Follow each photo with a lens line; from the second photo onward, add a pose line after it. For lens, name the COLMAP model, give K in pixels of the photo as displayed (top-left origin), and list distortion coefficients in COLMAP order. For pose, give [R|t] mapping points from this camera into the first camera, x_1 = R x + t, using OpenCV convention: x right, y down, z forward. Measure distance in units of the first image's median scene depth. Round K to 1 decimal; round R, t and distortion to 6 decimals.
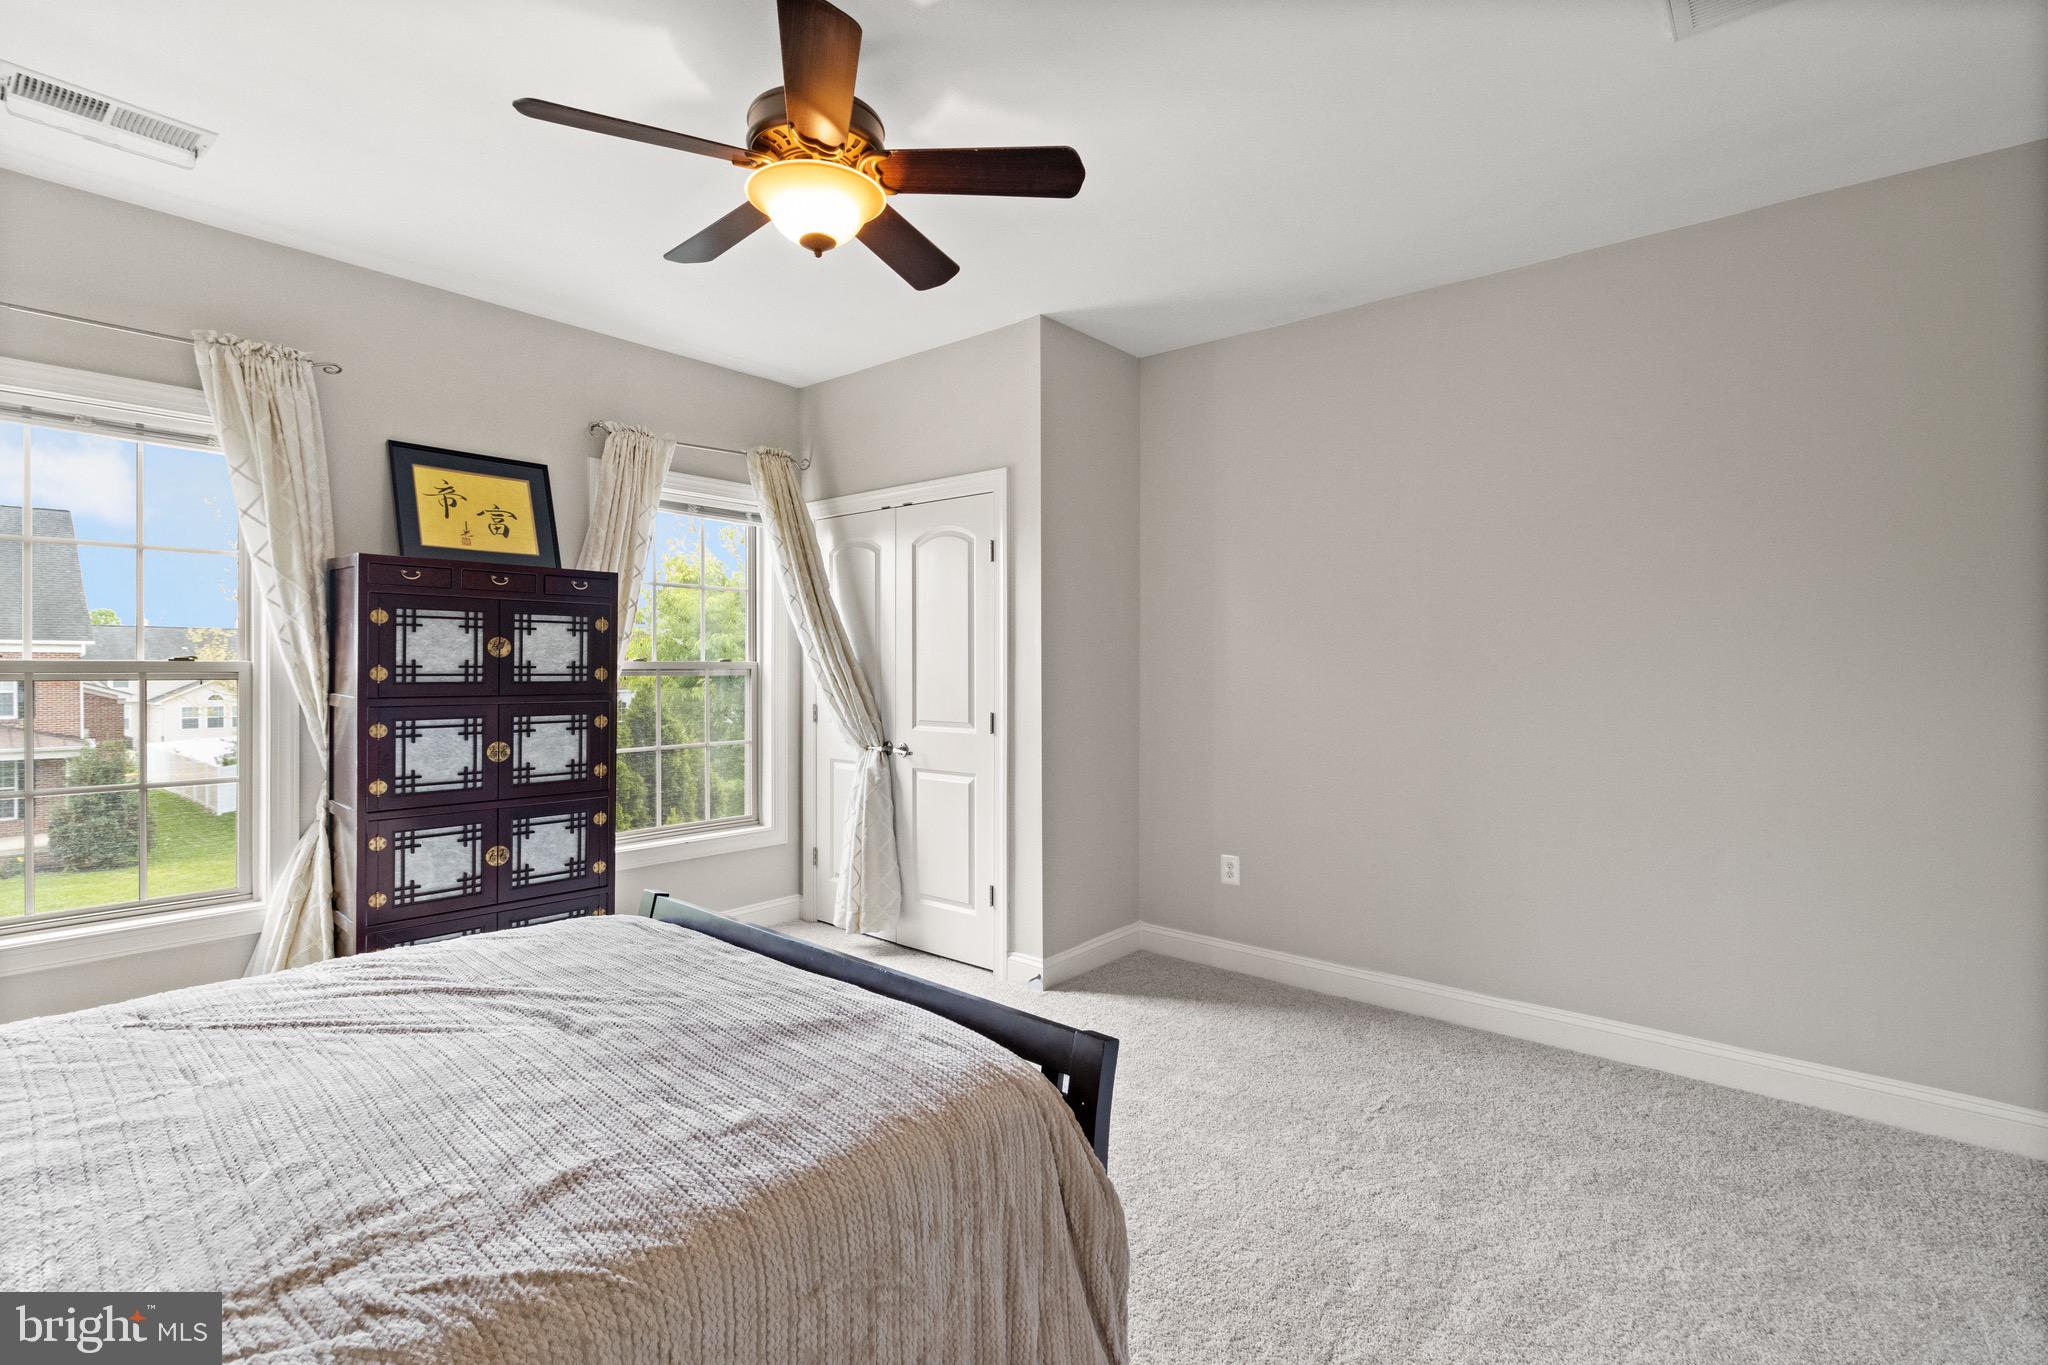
lens RADIAL K [[944.8, 0, 1018.7], [0, 944.8, 666.8], [0, 0, 1]] dist [0.002406, -0.000004]
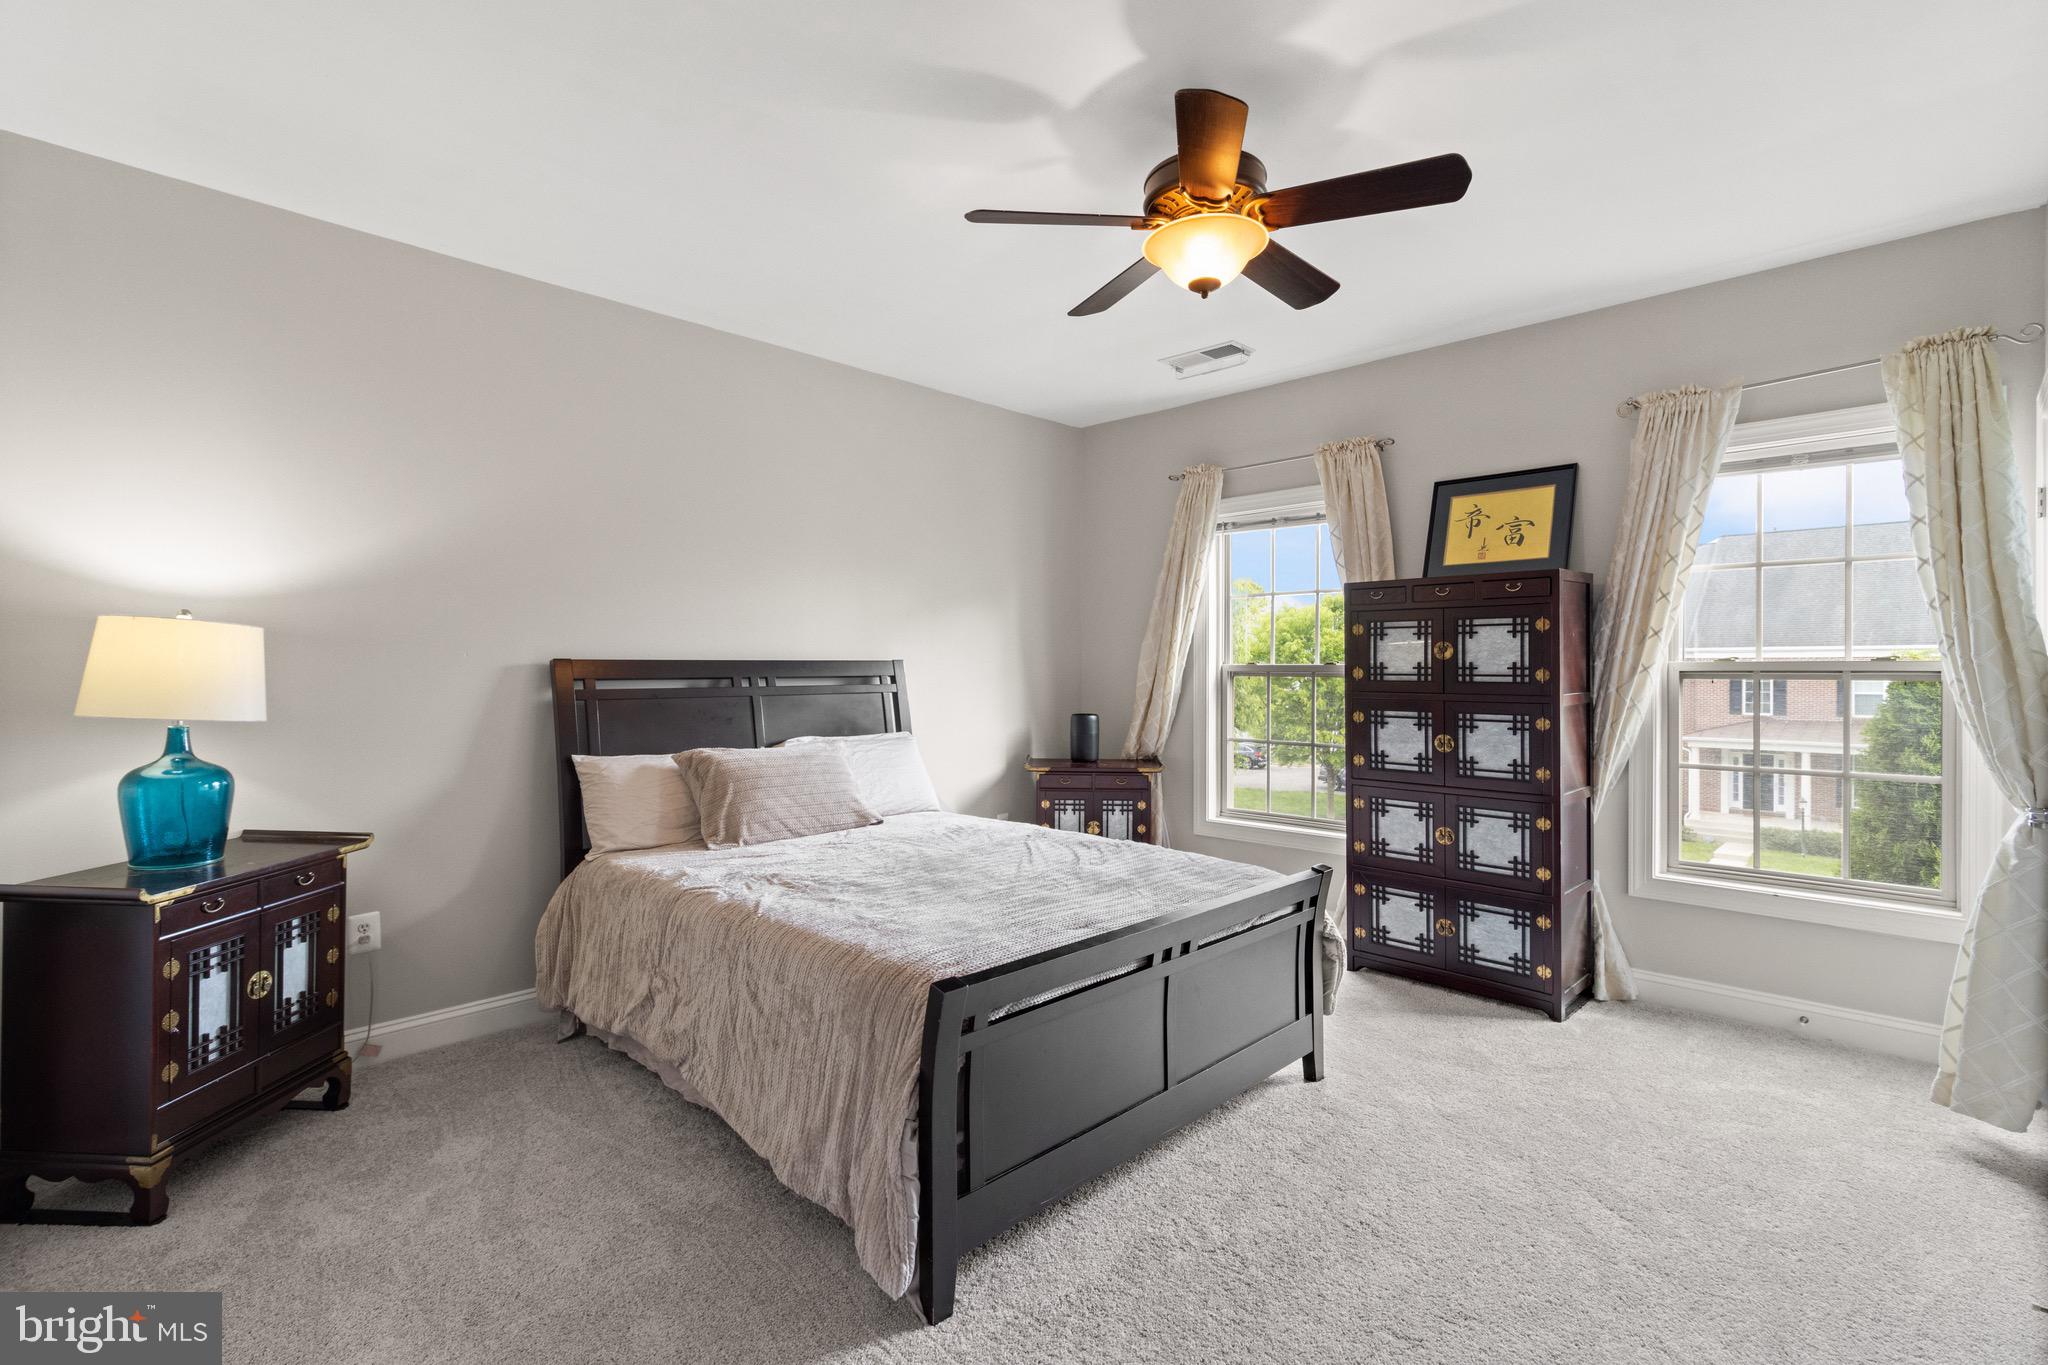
lens RADIAL K [[944.8, 0, 1020.4], [0, 944.8, 678.8], [0, 0, 1]] dist [0.002406, -0.000004]
pose [[-0.076104, 0.006195, -0.997081, 0.586080], [-0.004375, 0.999969, 0.006547, 0.007517], [0.997090, 0.004860, -0.076075, 0.557450]]
